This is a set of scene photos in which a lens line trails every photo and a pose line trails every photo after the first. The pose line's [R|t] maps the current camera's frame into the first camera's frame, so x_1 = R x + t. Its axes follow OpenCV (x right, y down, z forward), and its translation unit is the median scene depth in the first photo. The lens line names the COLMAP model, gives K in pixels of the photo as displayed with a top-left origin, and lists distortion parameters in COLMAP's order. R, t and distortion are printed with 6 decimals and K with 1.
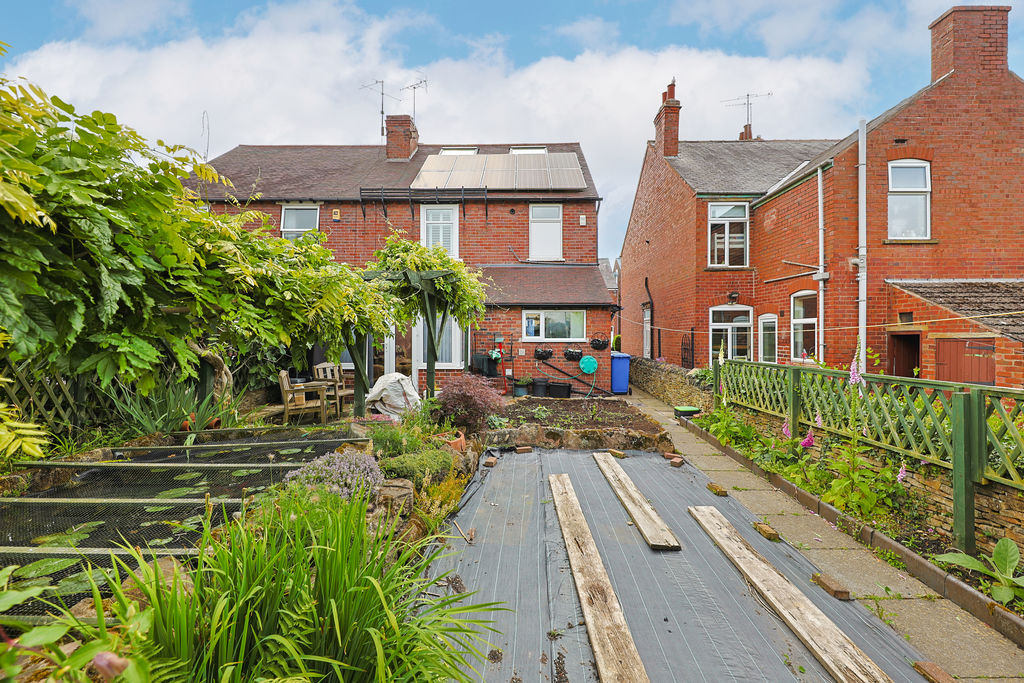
lens RADIAL K [[417.2, 0, 517.0], [0, 417.2, 338.5], [0, 0, 1]] dist [0.008053, -0.000425]
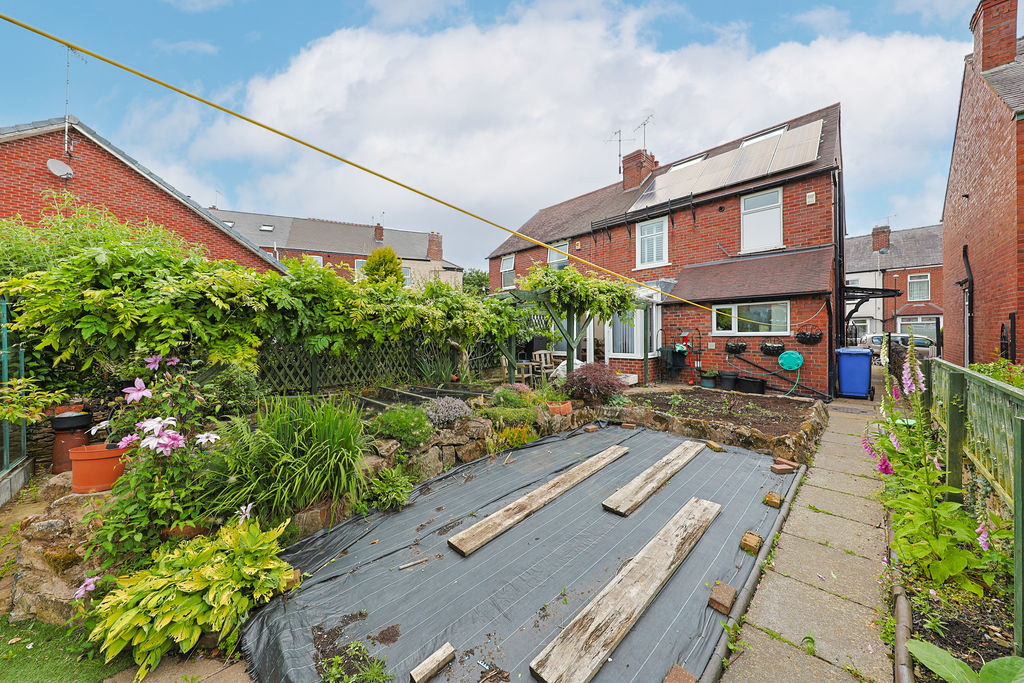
lens RADIAL K [[341.5, 0, 509.1], [0, 341.5, 340.6], [0, 0, 1]] dist [-0.005941, -0.000653]
pose [[0.703693, 0.002970, -0.710498, 0.225295], [0.011662, 0.999808, 0.015729, 0.000120], [0.710409, -0.019354, 0.703523, 0.032931]]
